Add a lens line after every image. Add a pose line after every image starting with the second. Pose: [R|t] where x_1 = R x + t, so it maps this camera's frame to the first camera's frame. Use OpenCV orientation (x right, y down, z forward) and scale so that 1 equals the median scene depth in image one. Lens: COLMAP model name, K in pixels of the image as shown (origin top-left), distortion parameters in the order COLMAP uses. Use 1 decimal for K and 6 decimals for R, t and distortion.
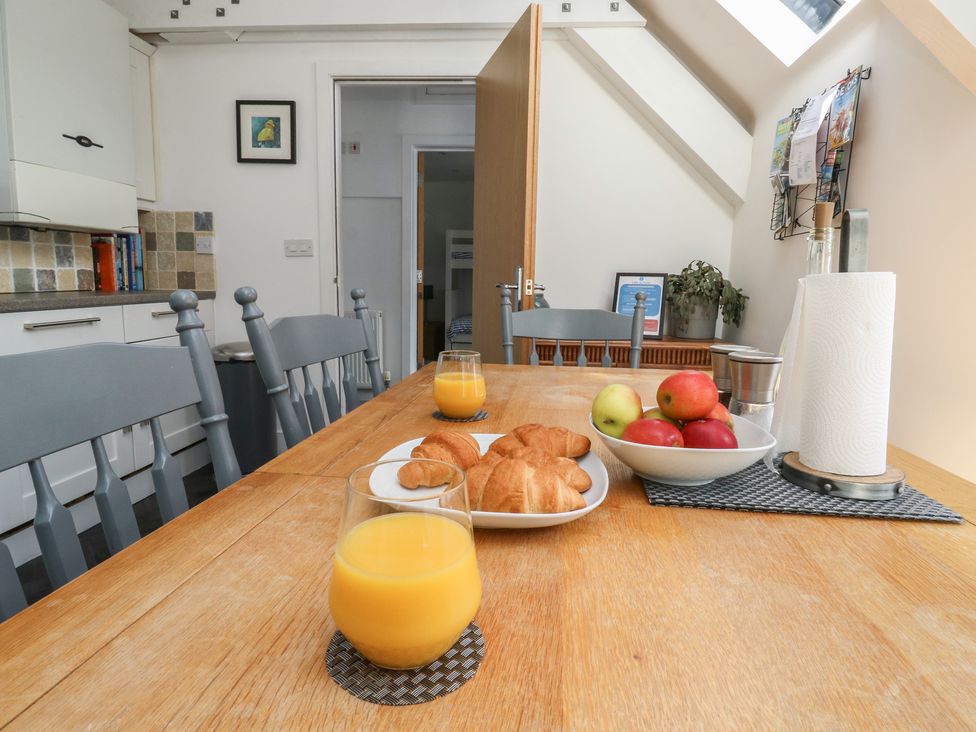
lens RADIAL K [[533.4, 0, 490.6], [0, 533.4, 353.1], [0, 0, 1]] dist [-0.009841, -0.008314]
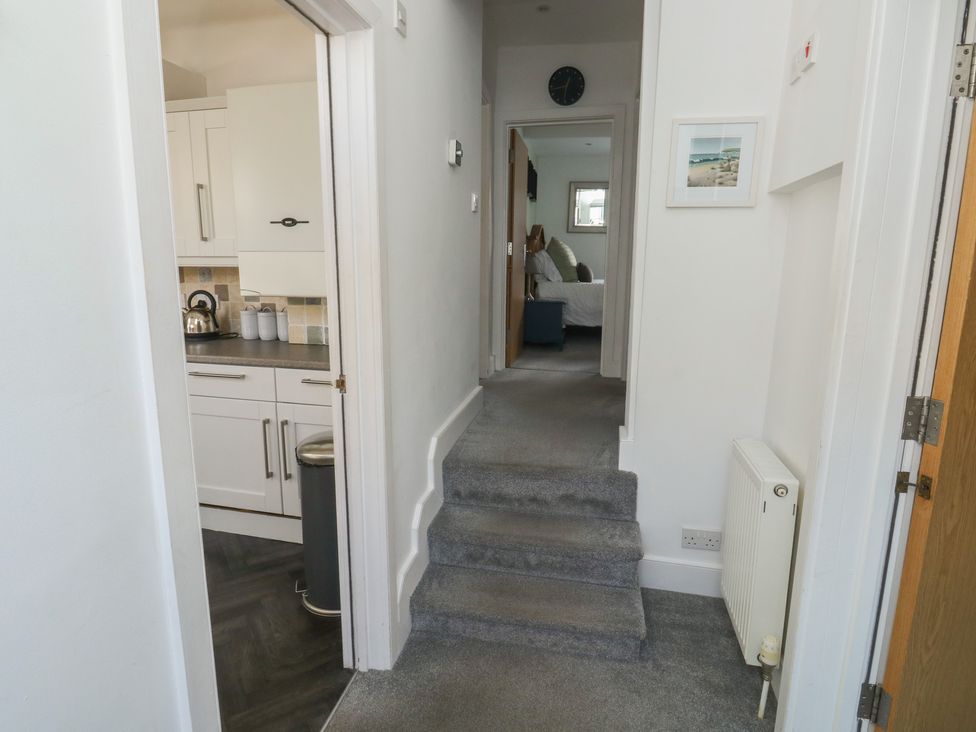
lens RADIAL K [[533.4, 0, 464.1], [0, 533.4, 349.2], [0, 0, 1]] dist [-0.009841, -0.008314]
pose [[-0.149623, 0.139353, -0.978874, 0.280798], [-0.143718, 0.976439, 0.160974, -0.313392], [0.978242, 0.164767, -0.126070, 1.307618]]
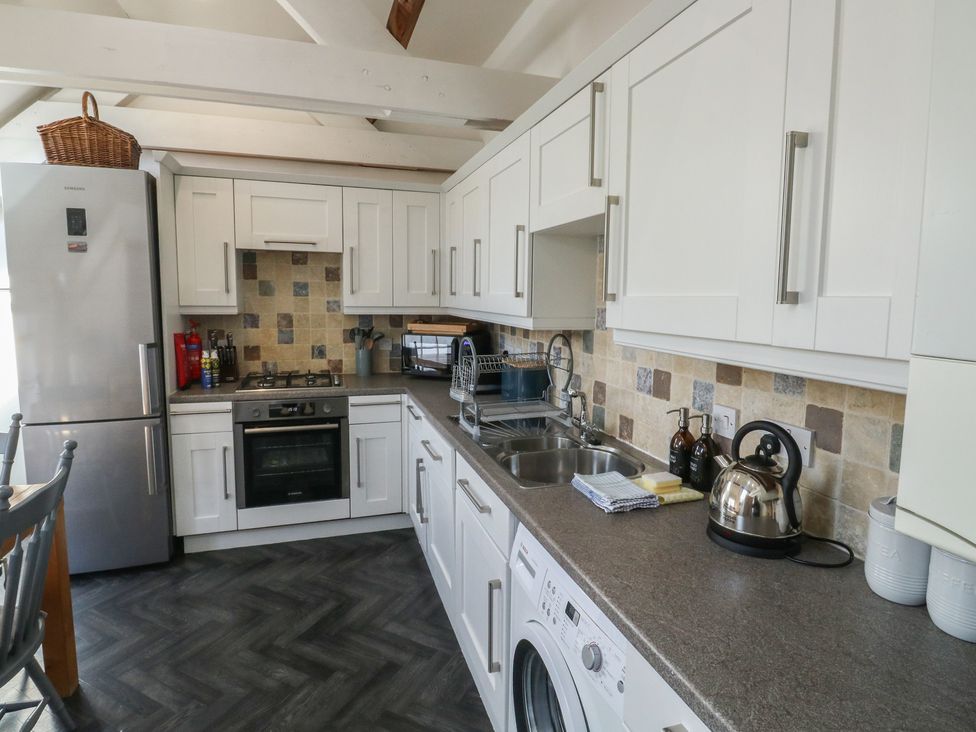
lens RADIAL K [[533.4, 0, 489.6], [0, 533.4, 357.1], [0, 0, 1]] dist [-0.009841, -0.008314]
pose [[-0.912926, 0.013657, -0.407897, -0.387493], [-0.087437, 0.969689, 0.228163, -0.307465], [0.398649, 0.243961, -0.884060, 0.870840]]
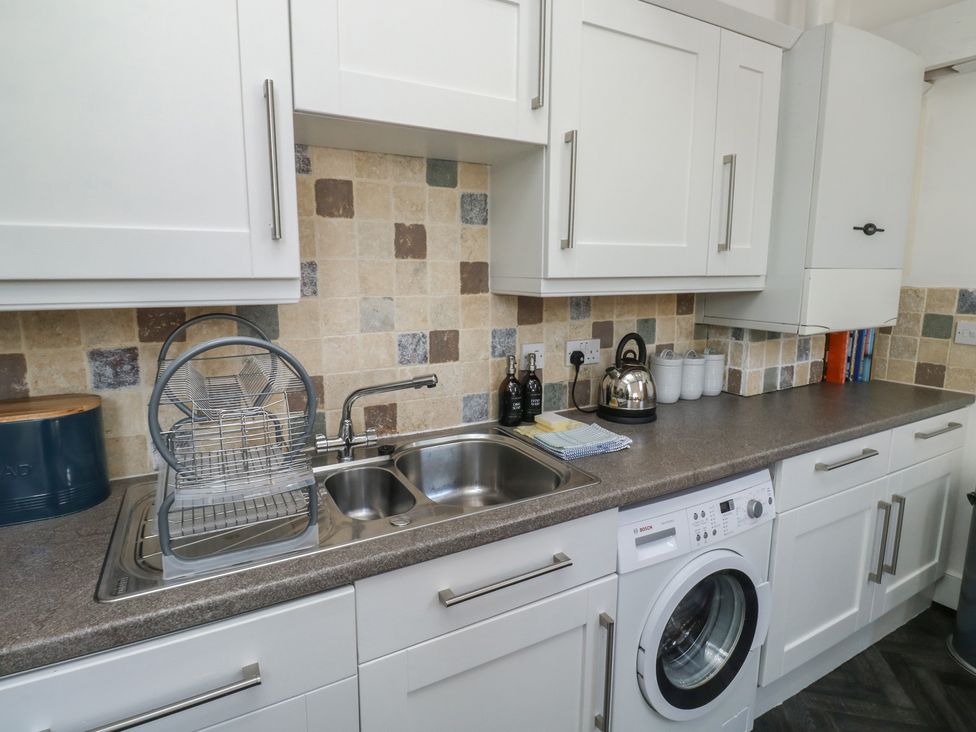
lens RADIAL K [[533.4, 0, 480.8], [0, 533.4, 351.3], [0, 0, 1]] dist [-0.009841, -0.008314]
pose [[0.562756, 0.104413, -0.820002, -0.344539], [-0.100122, 0.993297, 0.057766, -0.164919], [0.820537, 0.049592, 0.569438, 0.021752]]
